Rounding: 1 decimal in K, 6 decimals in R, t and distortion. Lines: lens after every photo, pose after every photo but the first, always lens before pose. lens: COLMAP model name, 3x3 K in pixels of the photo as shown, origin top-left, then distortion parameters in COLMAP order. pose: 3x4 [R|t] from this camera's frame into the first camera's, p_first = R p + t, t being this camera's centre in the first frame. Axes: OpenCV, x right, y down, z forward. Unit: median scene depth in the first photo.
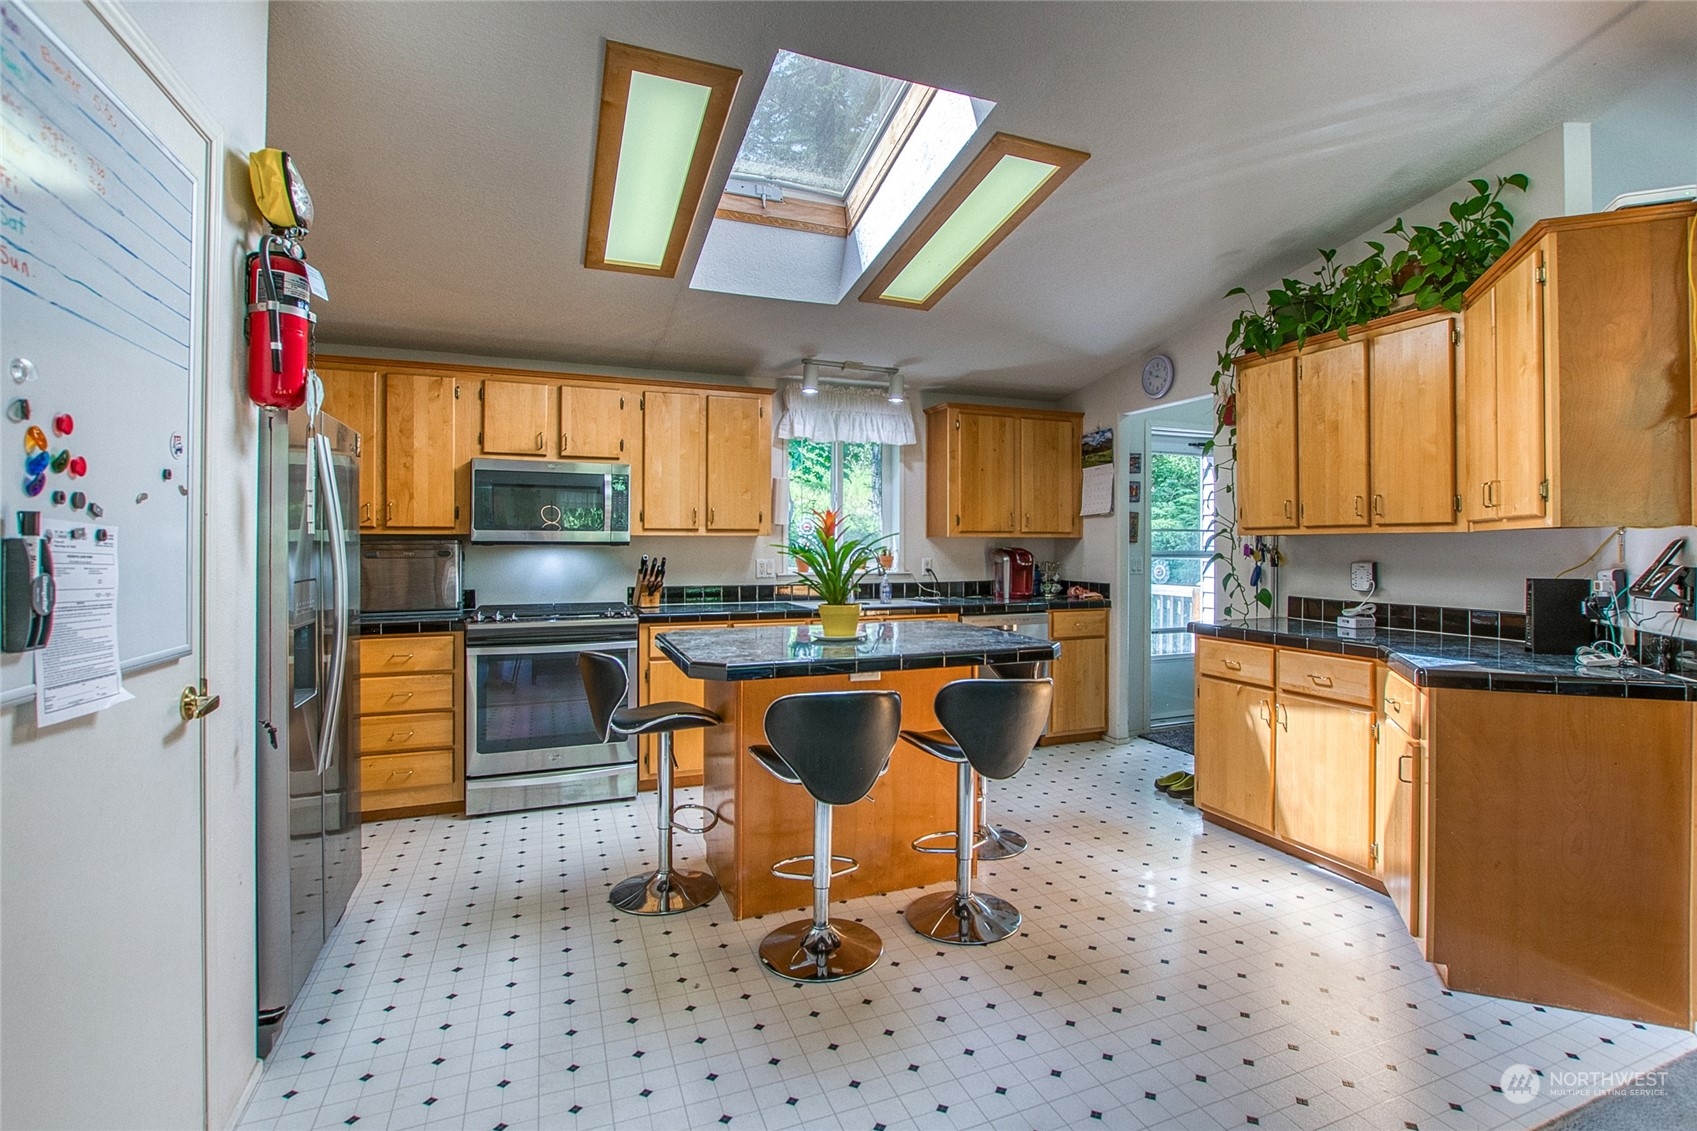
lens RADIAL K [[778.0, 0, 874.0], [0, 778.0, 542.0], [0, 0, 1]] dist [-0.017598, -0.000404]
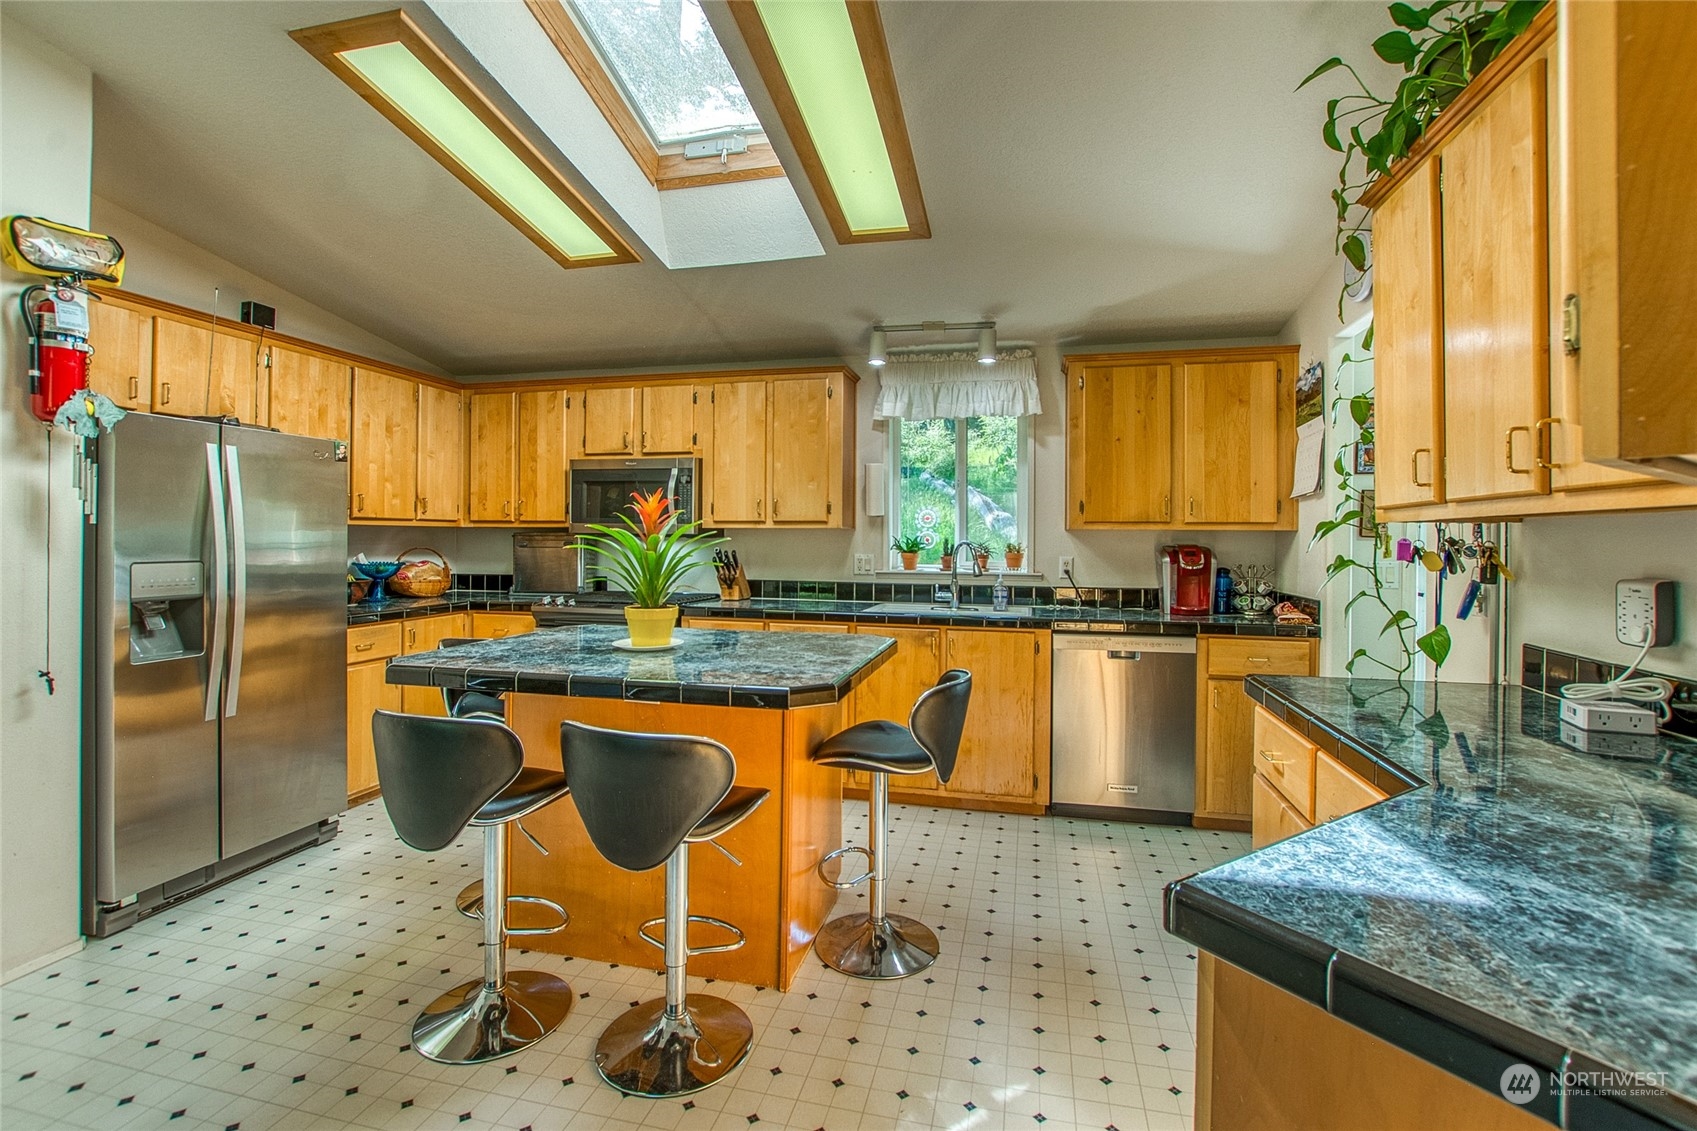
lens RADIAL K [[743.5, 0, 866.7], [0, 743.5, 536.1], [0, 0, 1]] dist [-0.020774, 0.000159]
pose [[0.819731, 0.002741, -0.572743, 0.408486], [-0.004652, 0.999987, -0.001872, 0.002870], [0.572730, 0.004199, 0.819733, 0.327872]]
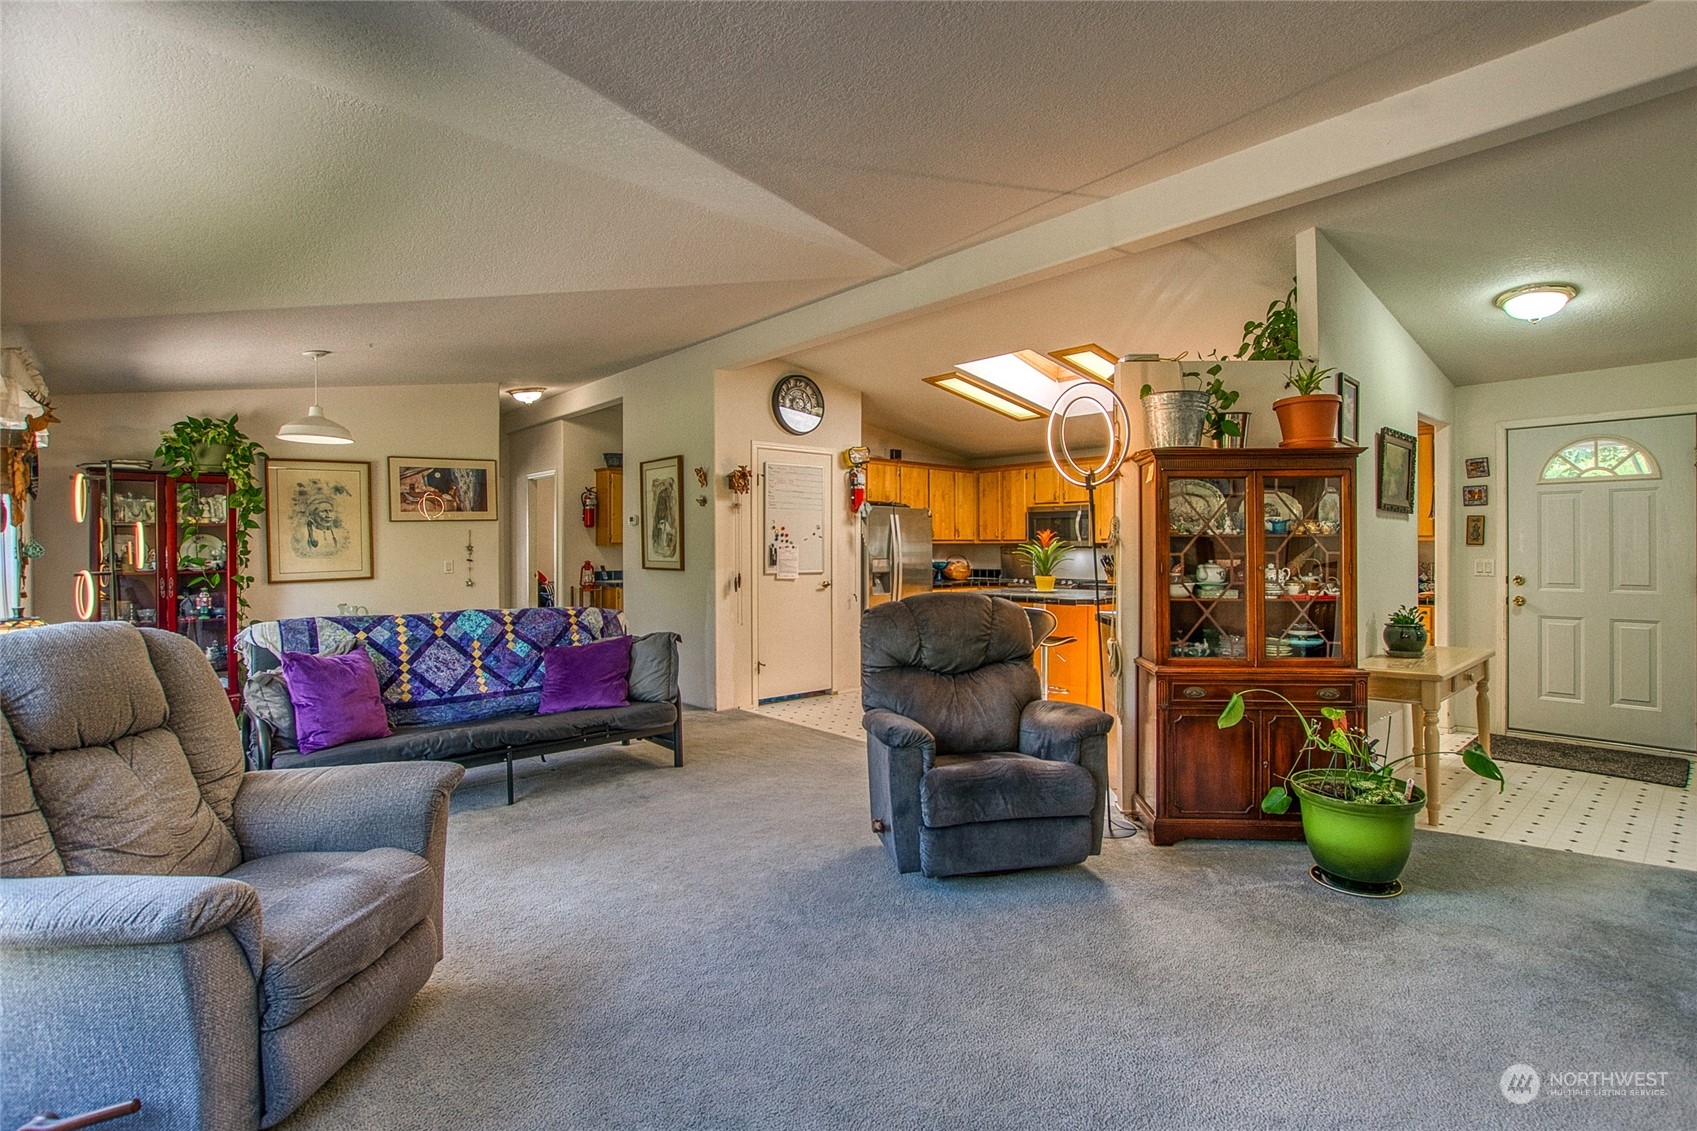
lens RADIAL K [[811.7, 0, 892.0], [0, 811.7, 545.3], [0, 0, 1]] dist [0.000331, 0.000109]
pose [[0.353761, -0.005420, -0.935320, 1.274793], [0.006108, 0.999975, -0.003485, 0.000715], [0.935316, -0.004480, 0.353785, -0.111922]]
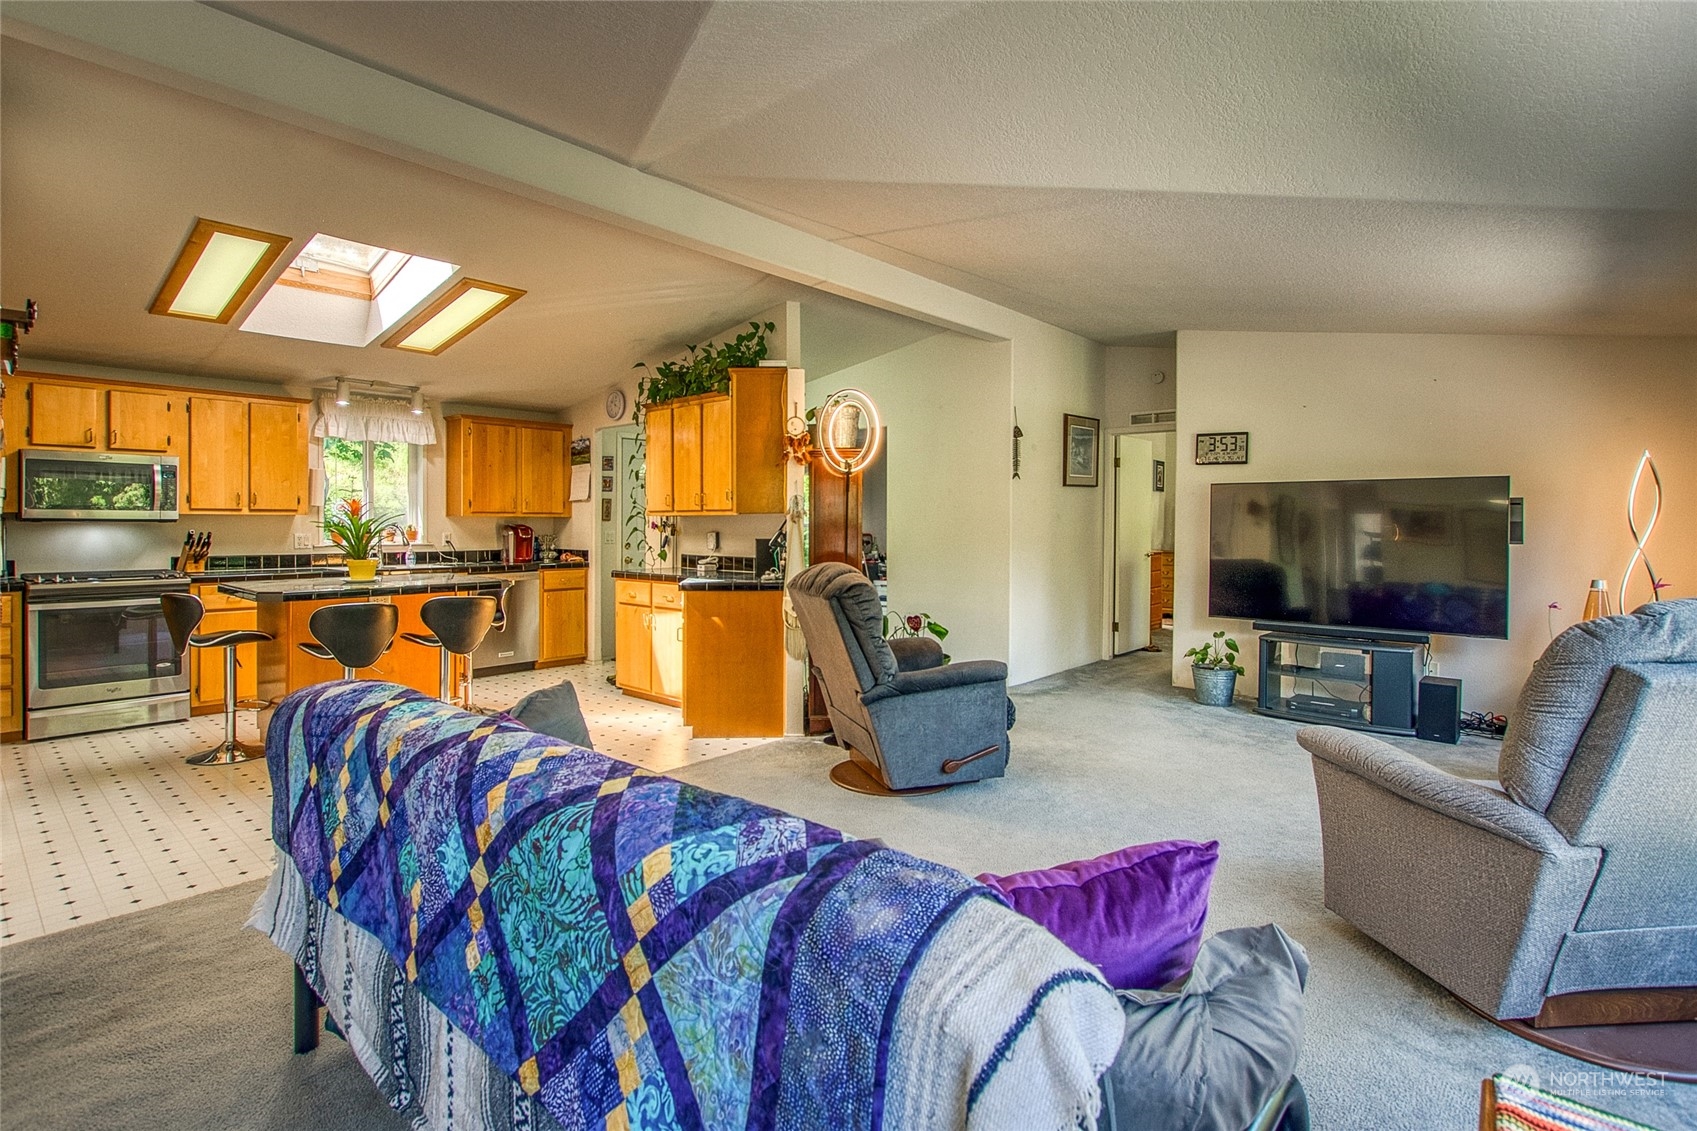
lens RADIAL K [[812.3, 0, 787.8], [0, 812.3, 527.7], [0, 0, 1]] dist [-0.004573, -0.000747]
pose [[0.917172, -0.001881, 0.398488, 0.061578], [-0.001586, 0.999964, 0.008369, 0.000828], [-0.398489, -0.008308, 0.917135, -0.559413]]
